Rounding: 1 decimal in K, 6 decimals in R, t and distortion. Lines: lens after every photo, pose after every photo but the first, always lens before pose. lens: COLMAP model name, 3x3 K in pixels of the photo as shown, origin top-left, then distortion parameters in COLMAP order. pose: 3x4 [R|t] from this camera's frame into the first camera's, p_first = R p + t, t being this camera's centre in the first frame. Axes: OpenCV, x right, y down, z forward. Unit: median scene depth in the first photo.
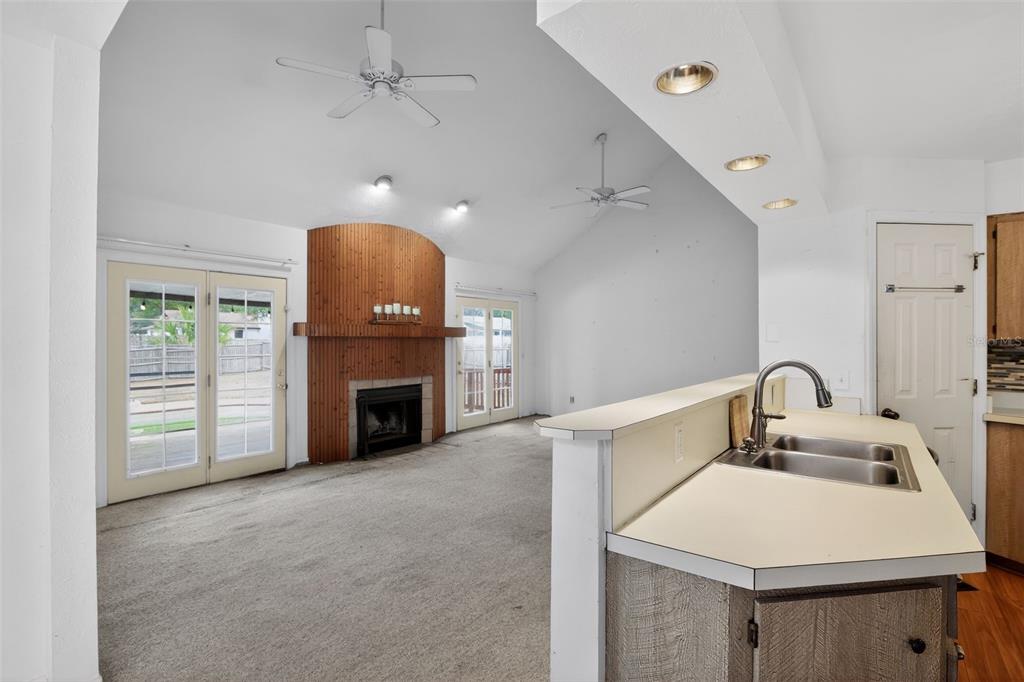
lens RADIAL K [[486.6, 0, 512.0], [0, 486.6, 341.0], [0, 0, 1]] dist [-0.001107, -0.000133]
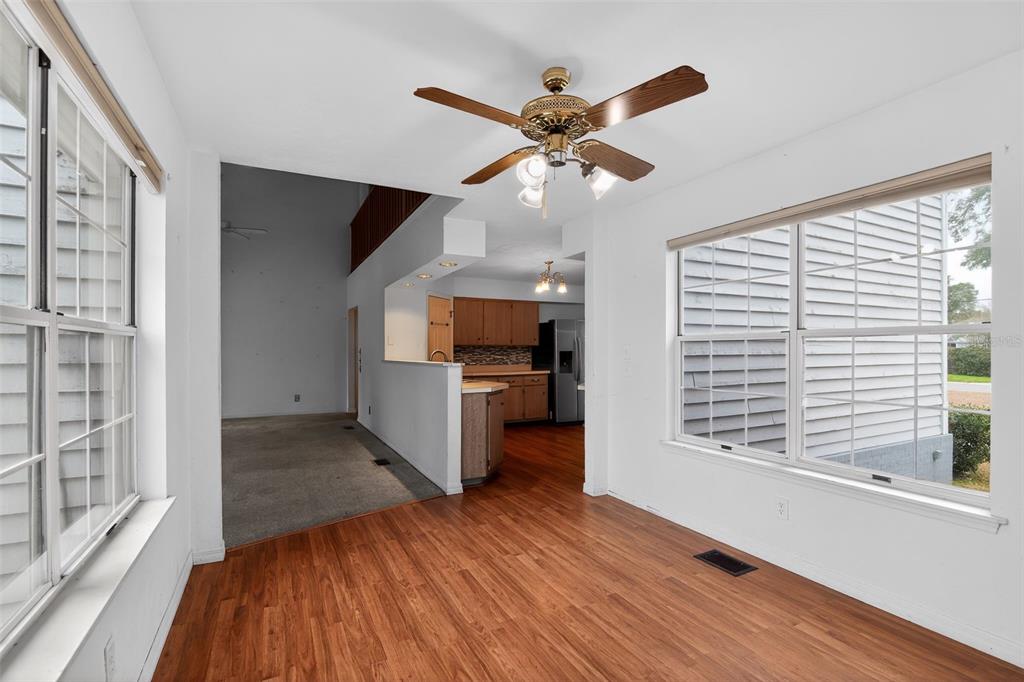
lens RADIAL K [[475.5, 0, 509.9], [0, 475.5, 344.9], [0, 0, 1]] dist [-0.000957, 0.000020]
pose [[0.452869, 0.008920, 0.891532, -1.159048], [0.003535, 0.999924, -0.011800, 0.029649], [-0.891570, 0.008496, 0.452804, -0.422780]]
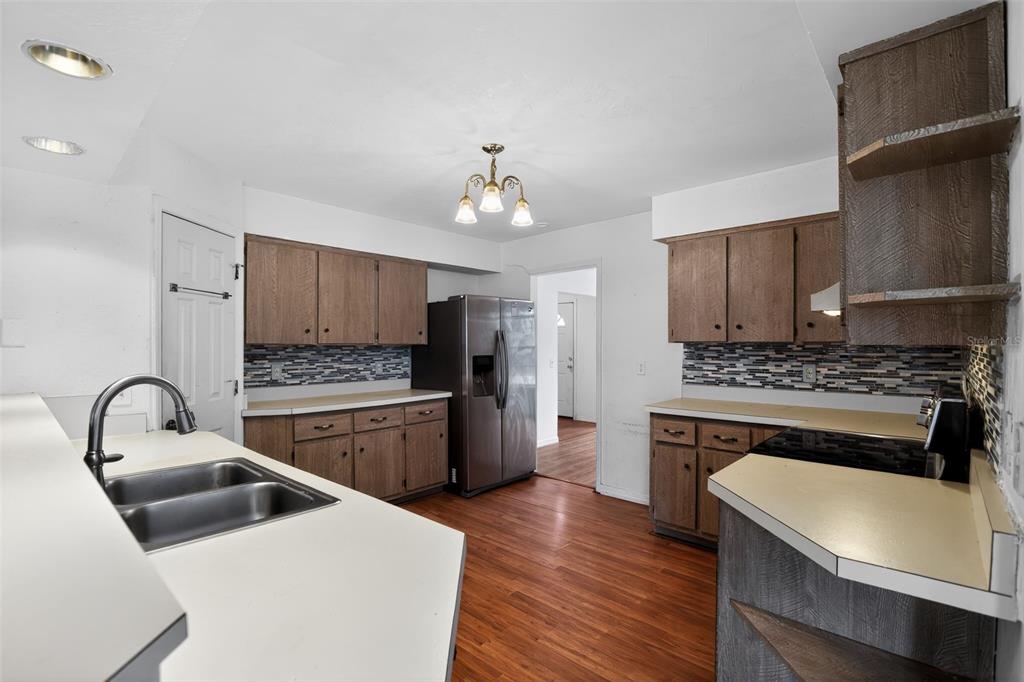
lens RADIAL K [[475.5, 0, 509.9], [0, 475.5, 344.9], [0, 0, 1]] dist [-0.000957, 0.000020]
pose [[0.115616, -0.004750, 0.993283, -0.035112], [0.001157, 0.999989, 0.004647, -0.004132], [-0.993293, 0.000612, 0.115620, 0.269148]]
